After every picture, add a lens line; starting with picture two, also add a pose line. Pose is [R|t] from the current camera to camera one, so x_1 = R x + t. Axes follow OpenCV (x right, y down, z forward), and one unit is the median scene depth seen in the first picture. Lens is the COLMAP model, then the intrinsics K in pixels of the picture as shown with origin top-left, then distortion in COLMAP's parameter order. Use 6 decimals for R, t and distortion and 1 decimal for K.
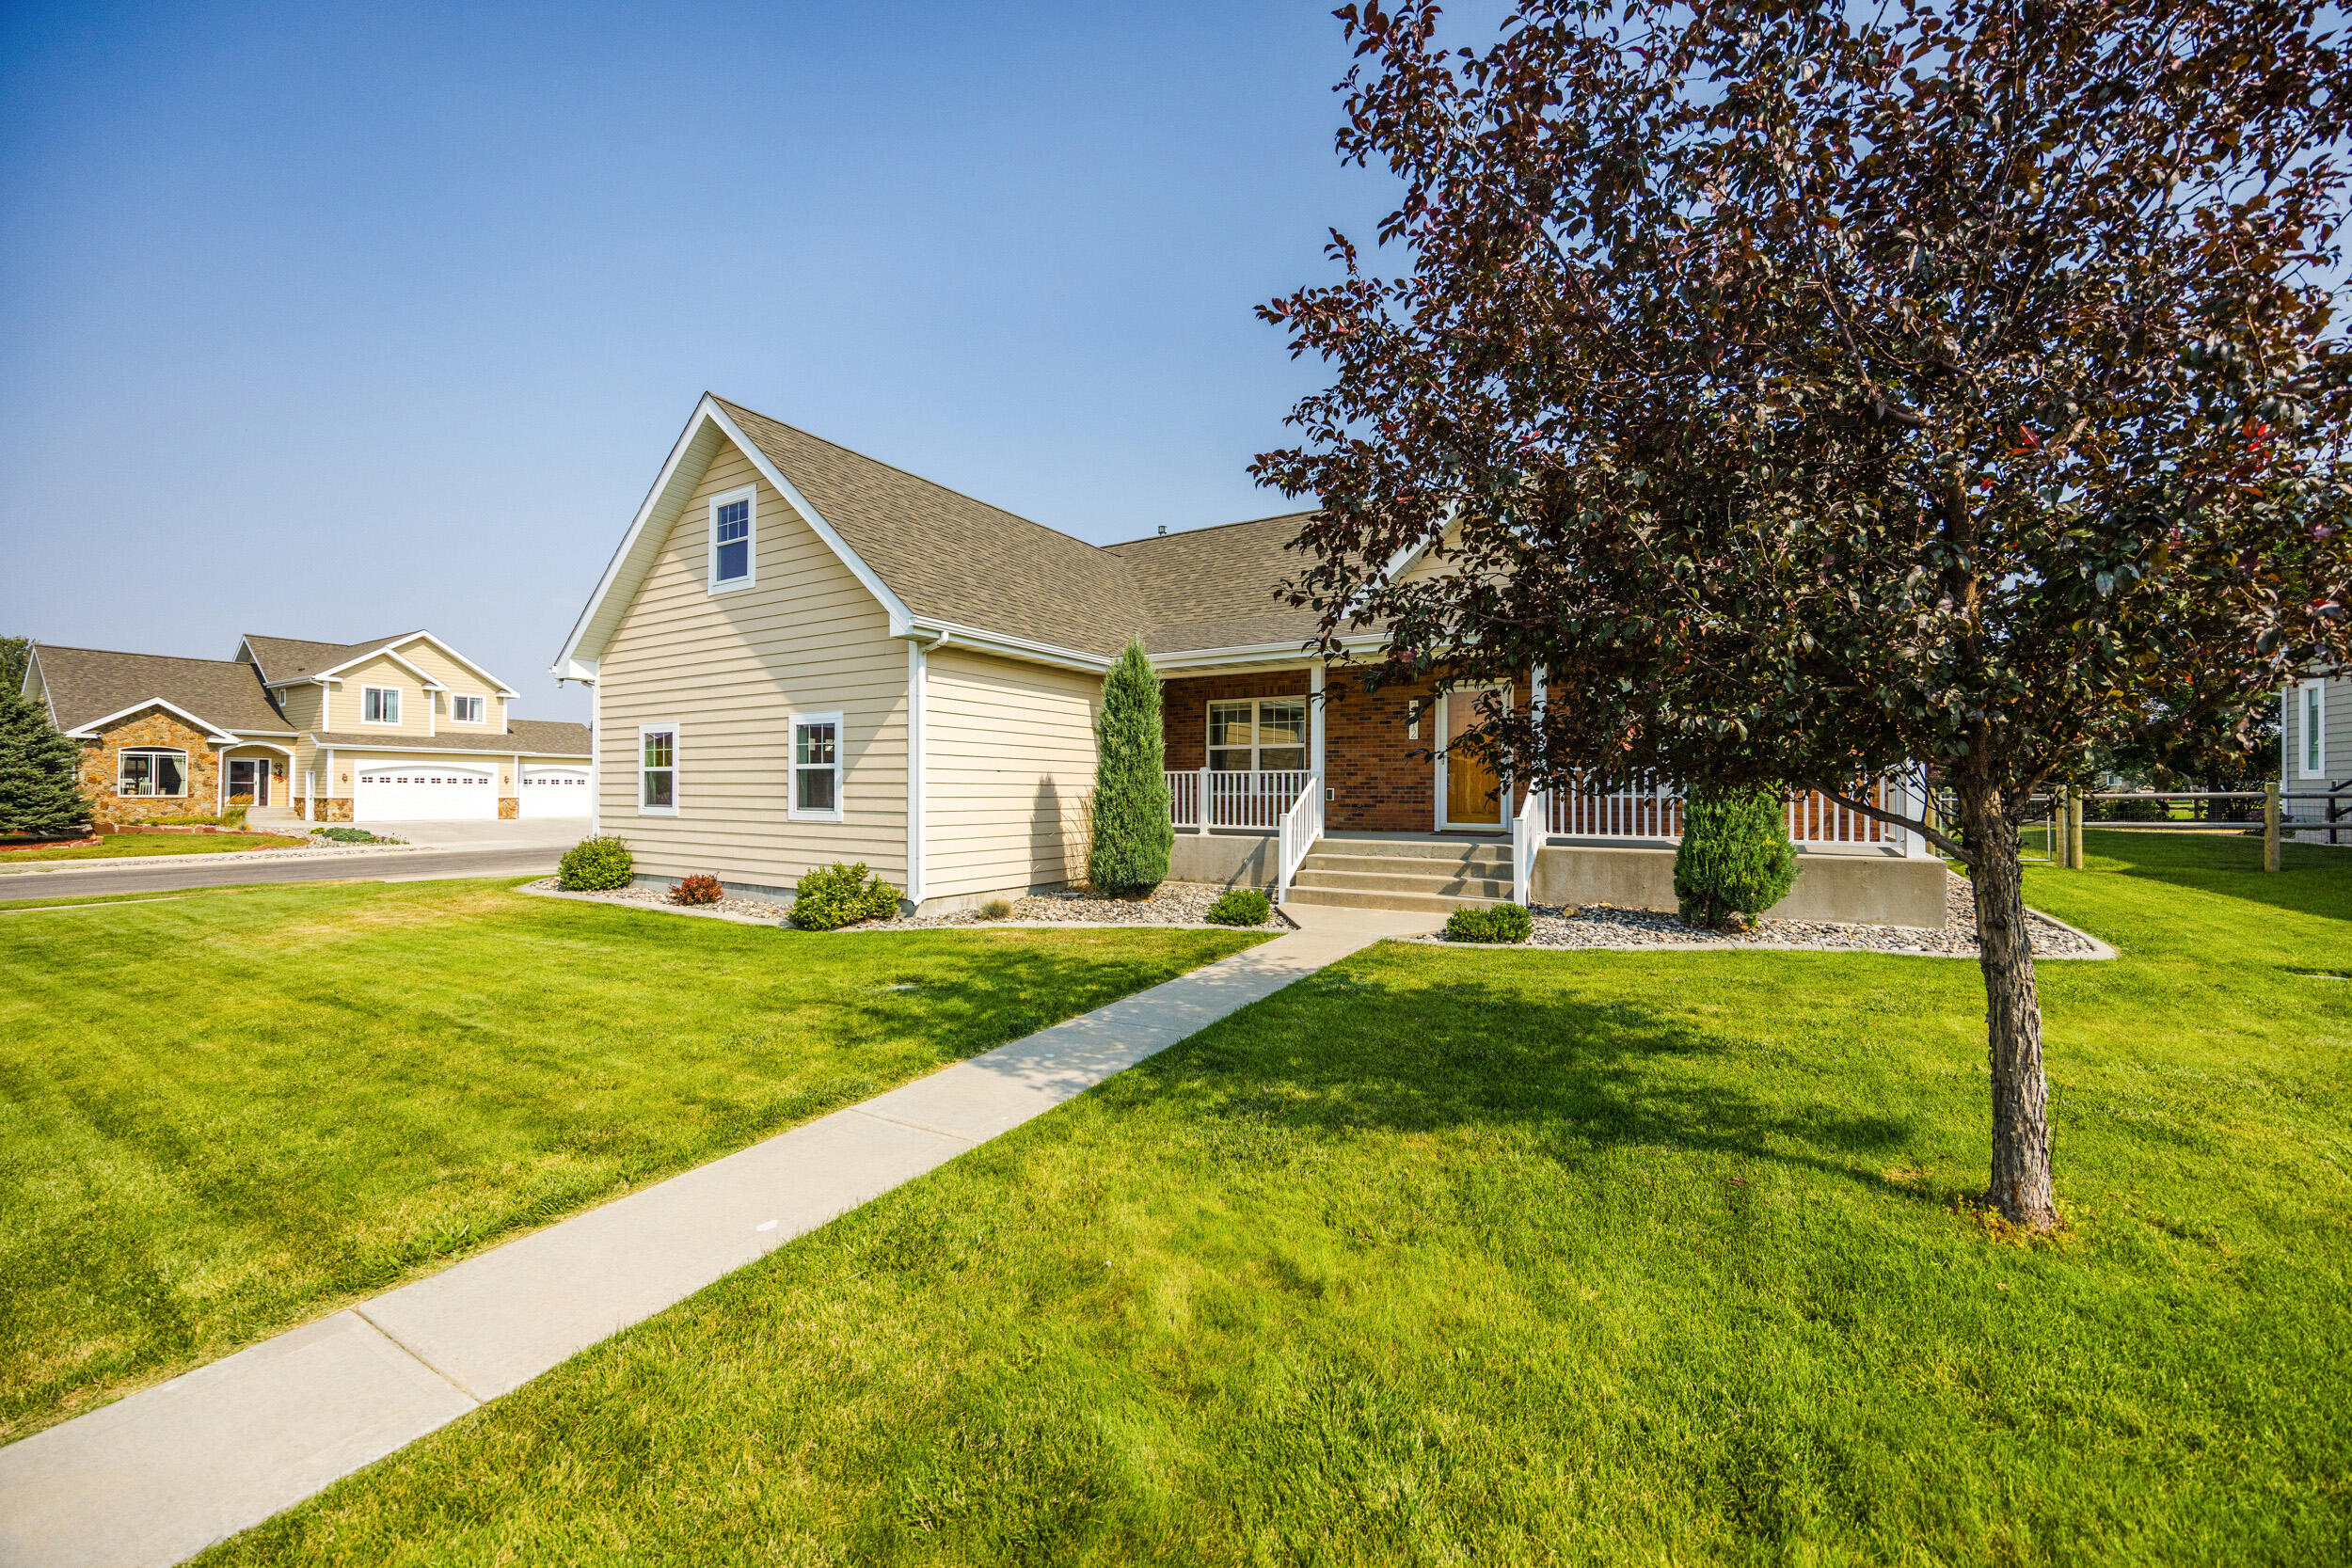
lens RADIAL K [[894.7, 0, 1186.7], [0, 894.7, 780.4], [0, 0, 1]] dist [-0.000168, -0.001309]
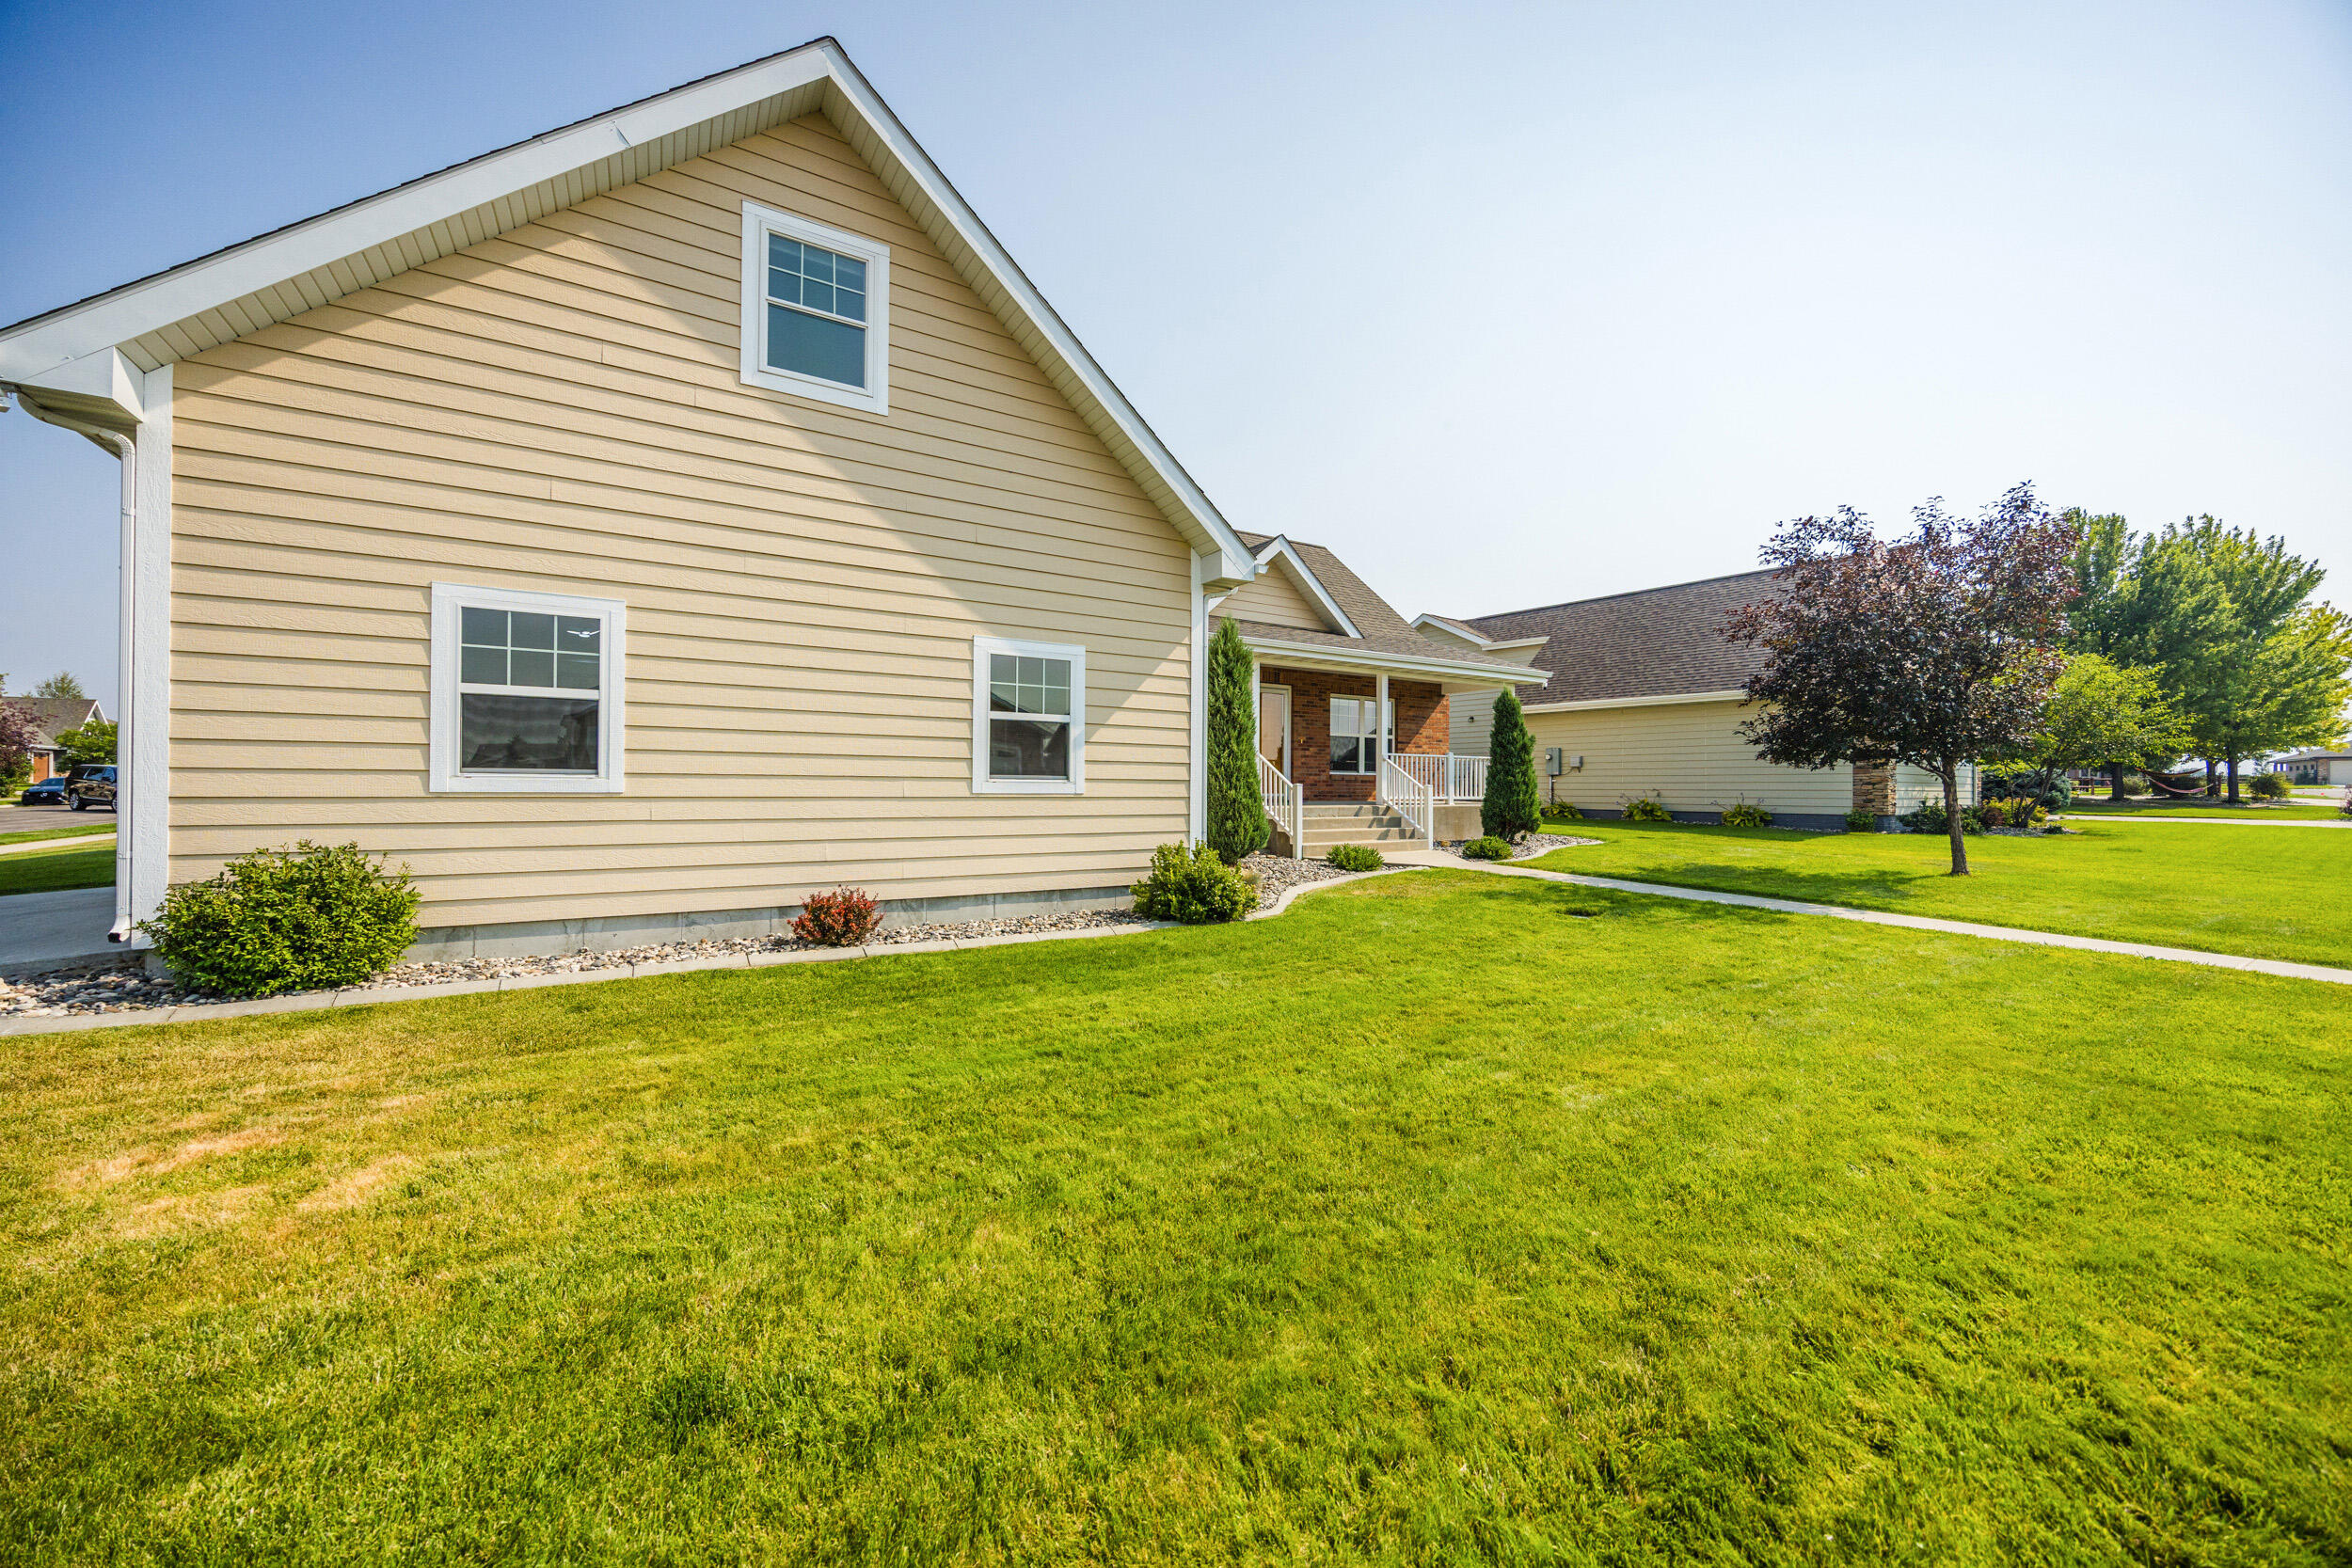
lens RADIAL K [[894.7, 0, 1191.4], [0, 894.7, 783.8], [0, 0, 1]] dist [-0.000168, -0.001309]
pose [[0.443481, 0.003231, 0.896278, -0.991991], [-0.015849, 0.999865, 0.004238, 0.031967], [-0.896144, -0.016084, 0.443472, 0.568301]]
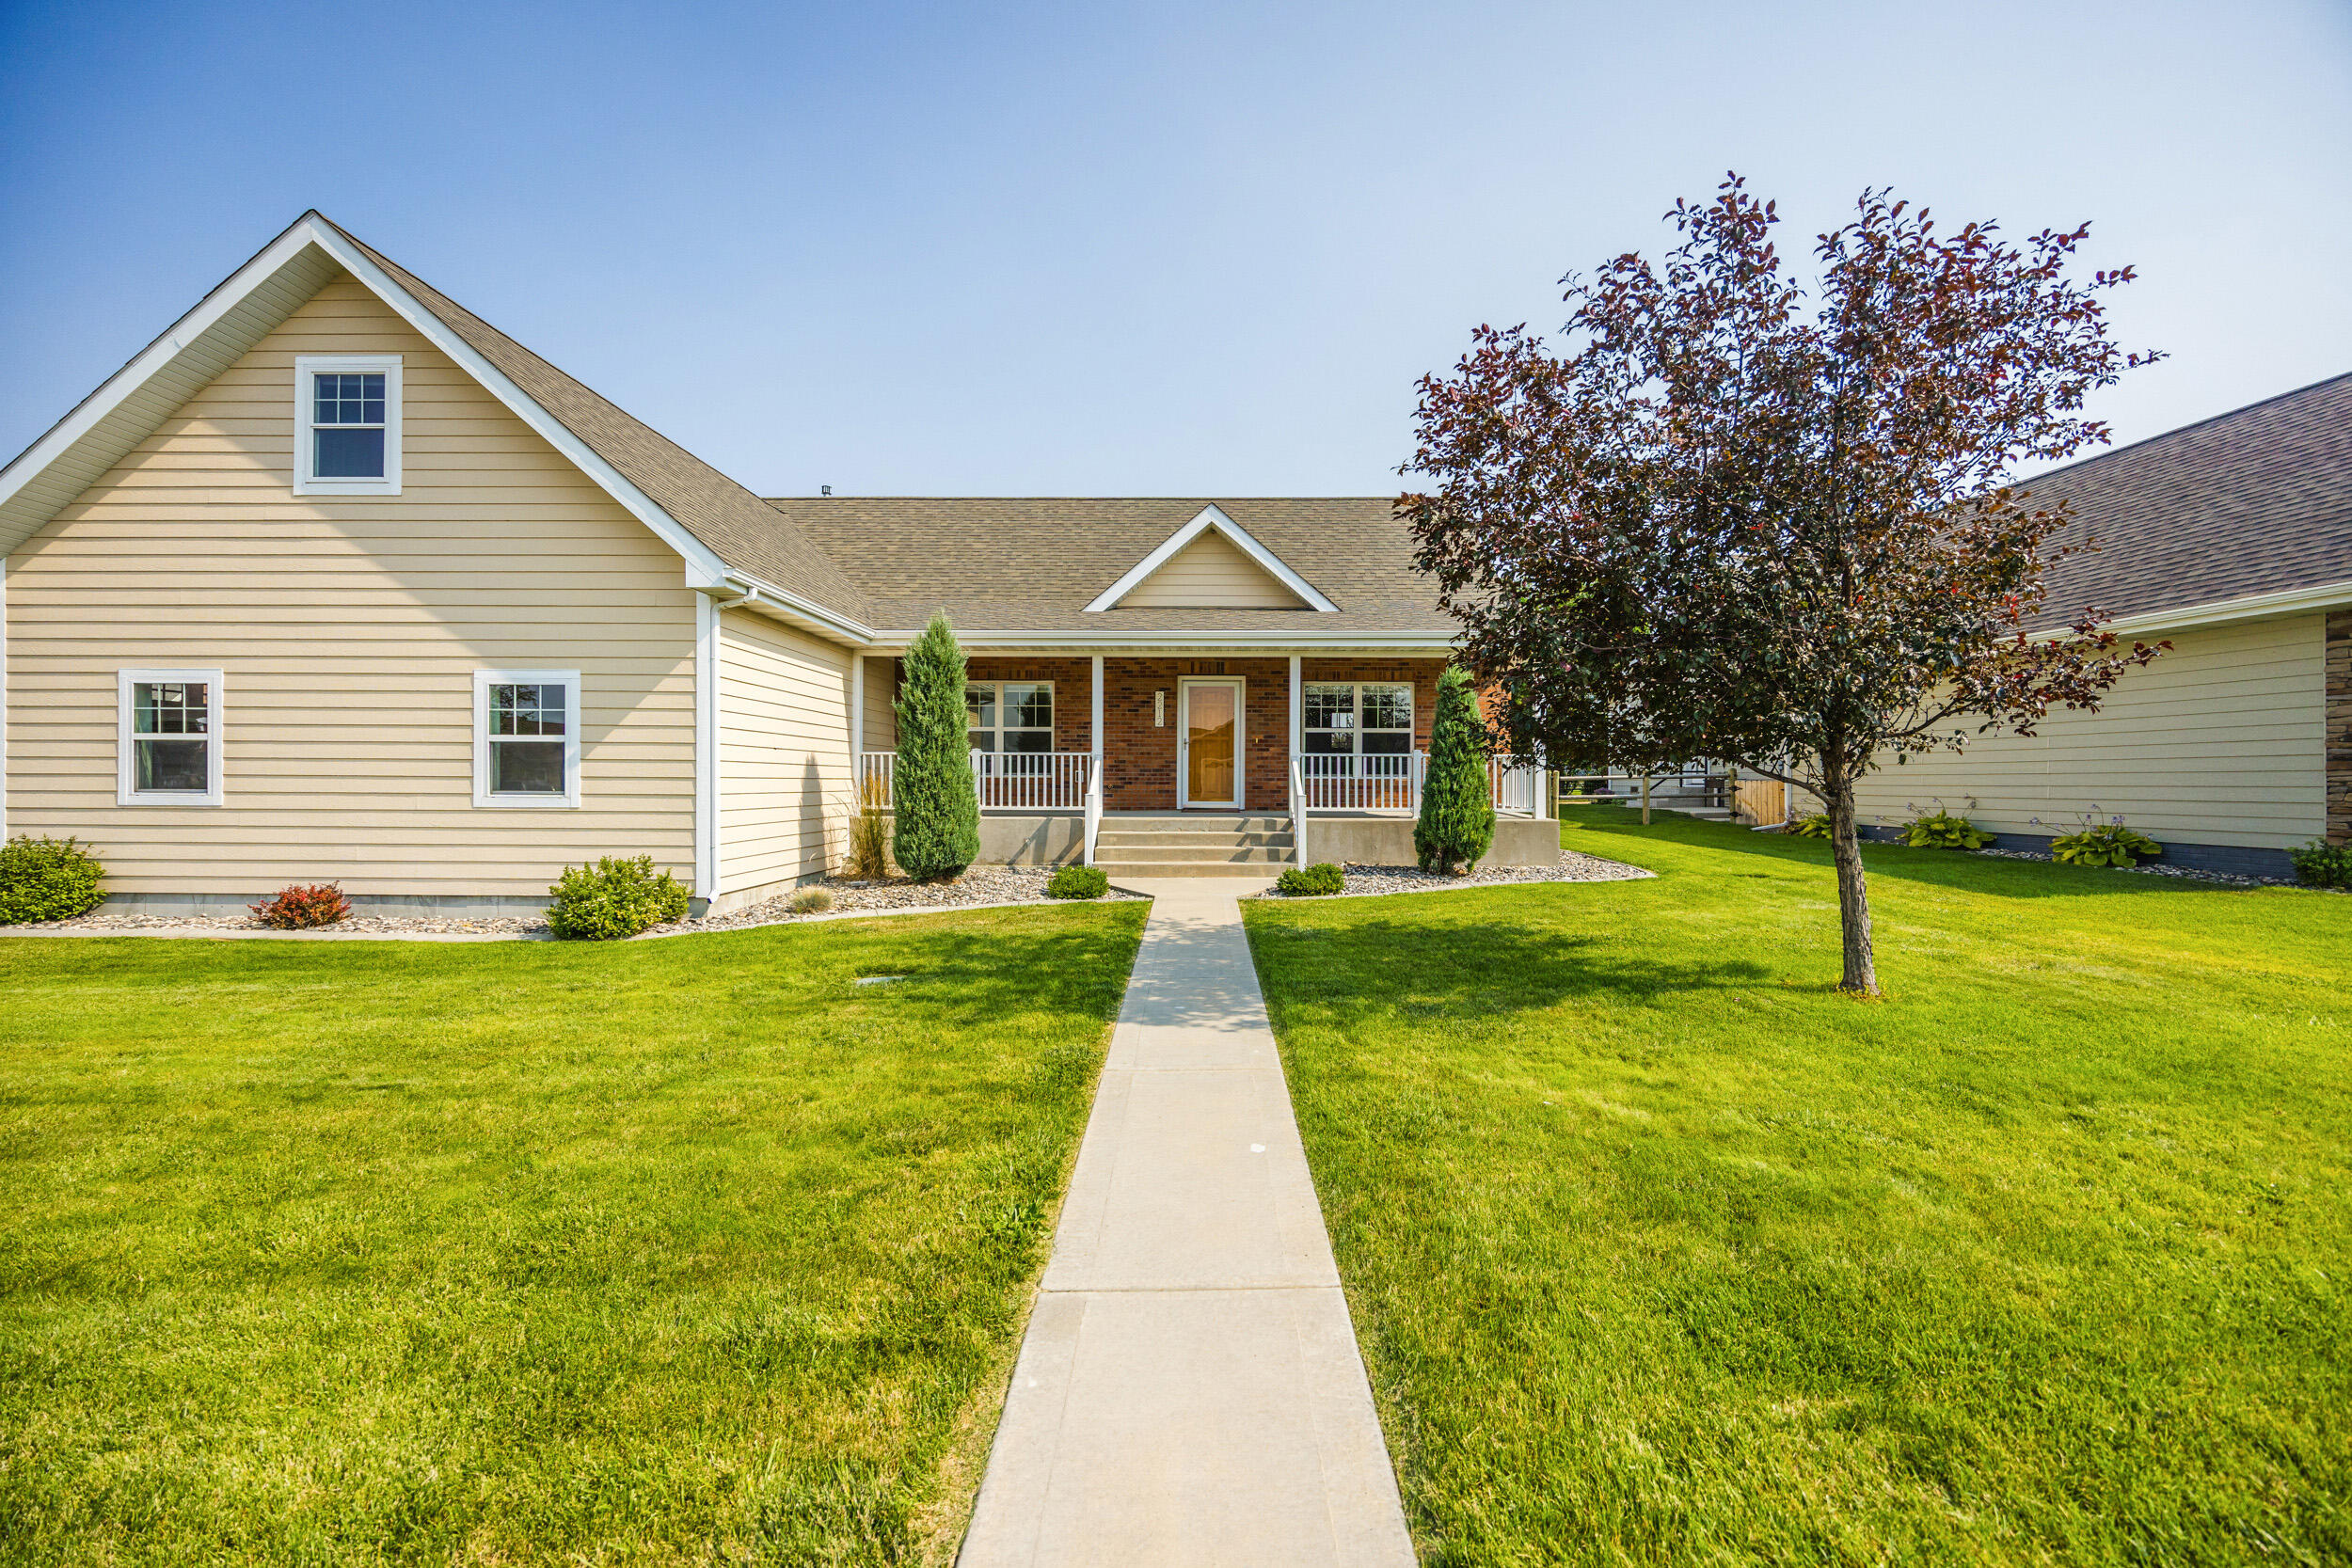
lens RADIAL K [[894.7, 0, 1197.7], [0, 894.7, 779.4], [0, 0, 1]] dist [-0.000168, -0.001309]
pose [[0.860584, 0.000924, 0.509308, -0.307225], [-0.007797, 0.999905, 0.011359, 0.006816], [-0.509249, -0.013747, 0.860510, 0.021923]]
